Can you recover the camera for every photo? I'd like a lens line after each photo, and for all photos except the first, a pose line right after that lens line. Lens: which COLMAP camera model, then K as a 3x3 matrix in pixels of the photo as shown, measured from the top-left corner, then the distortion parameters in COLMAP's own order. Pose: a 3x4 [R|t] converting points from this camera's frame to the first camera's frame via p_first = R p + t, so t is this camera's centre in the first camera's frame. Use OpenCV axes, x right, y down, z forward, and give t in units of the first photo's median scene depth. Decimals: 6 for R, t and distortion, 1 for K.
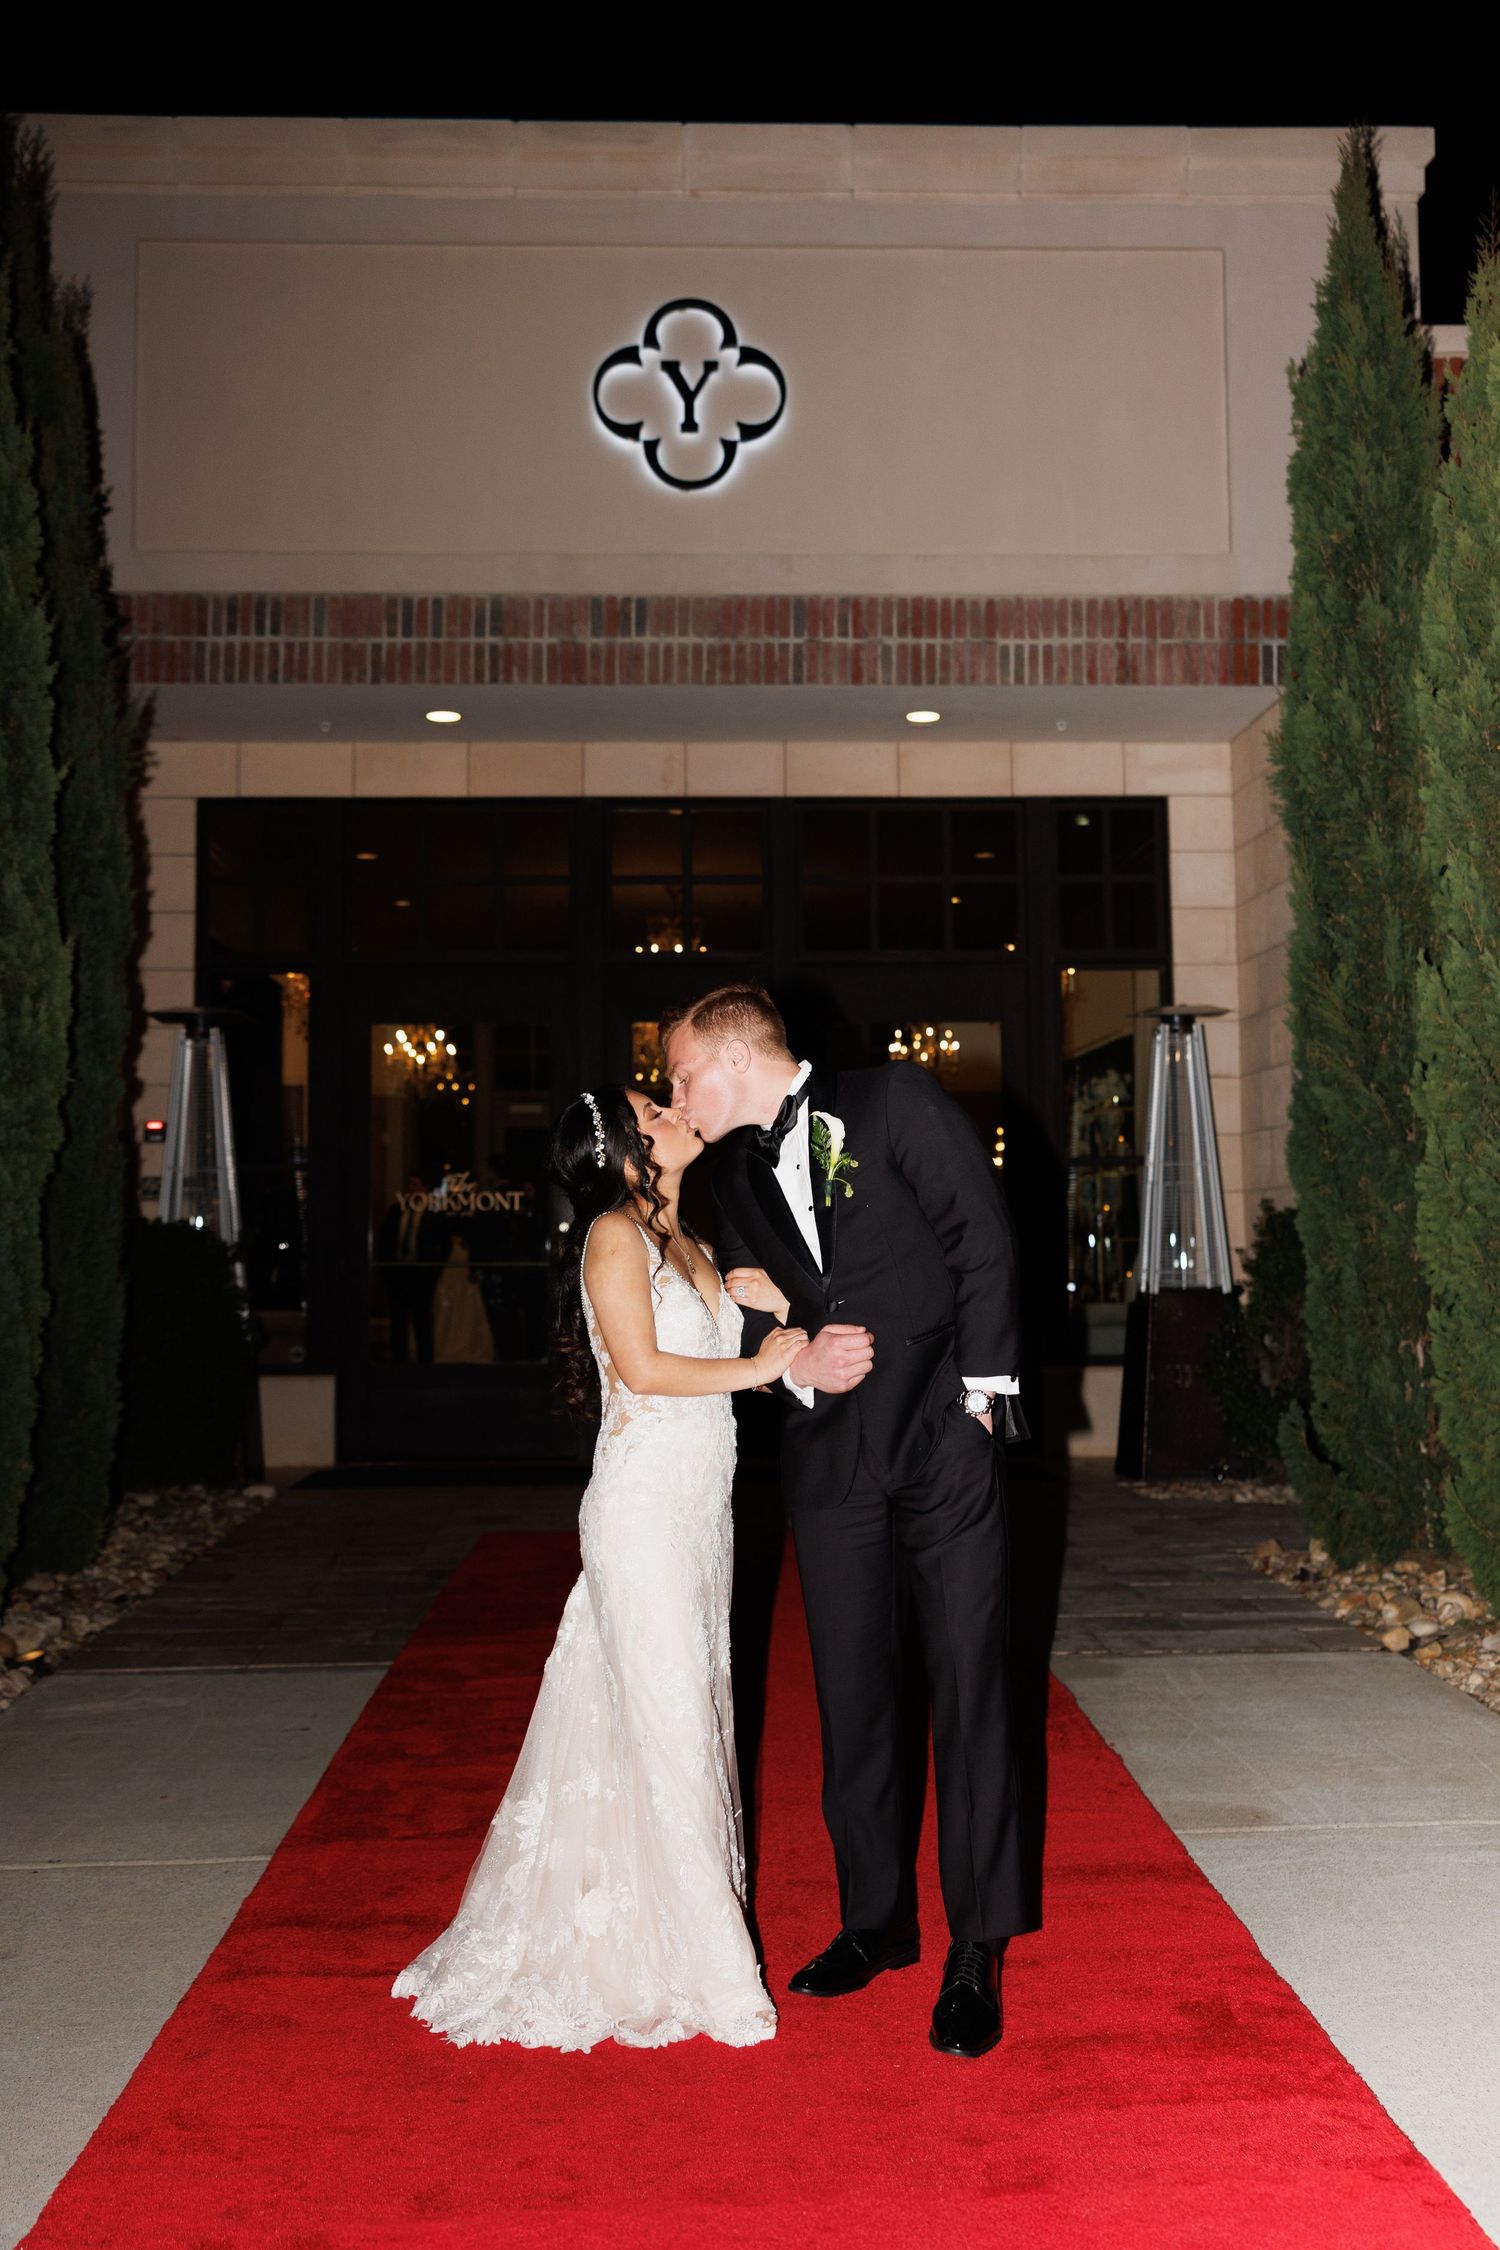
lens RADIAL K [[2323.9, 0, 752.3], [0, 2323.9, 1025.4], [0, 0, 1]] dist [0.010740, 0.000000]
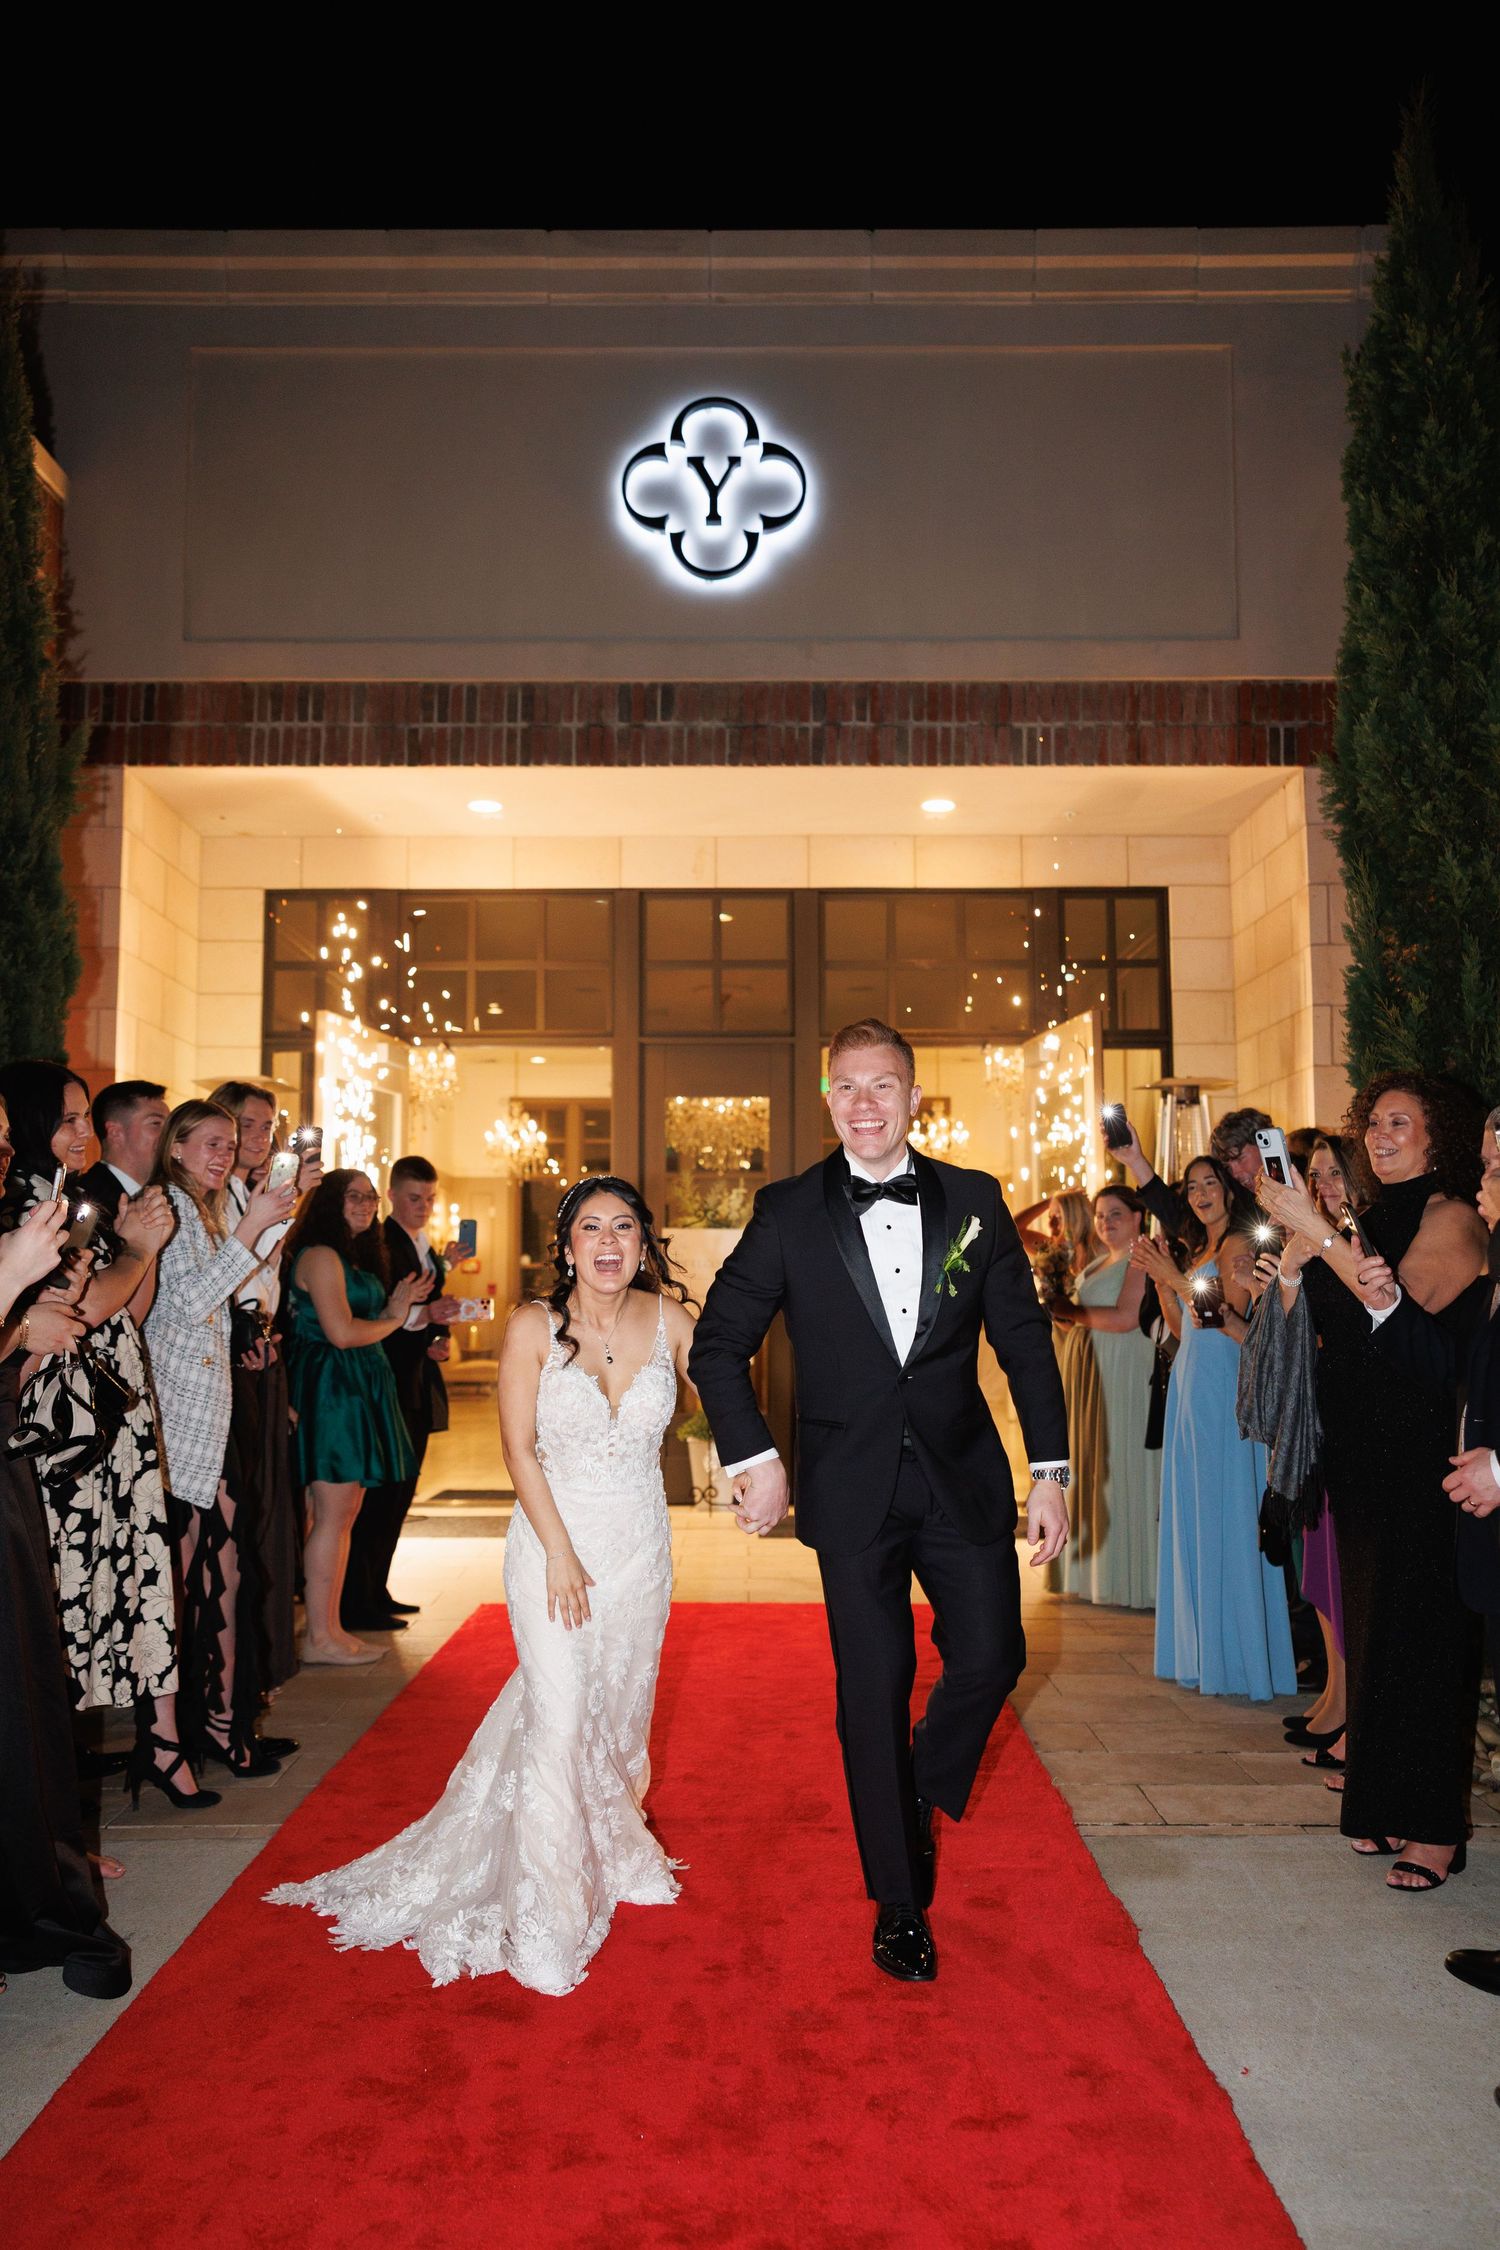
lens RADIAL K [[1728.6, 0, 741.8], [0, 1728.6, 1116.9], [0, 0, 1]] dist [0.014498, 0.013110]
pose [[0.999231, 0.002873, -0.039107, 0.016642], [-0.003274, 0.999943, -0.010204, 0.017693], [0.039075, 0.010324, 0.999183, 0.229143]]
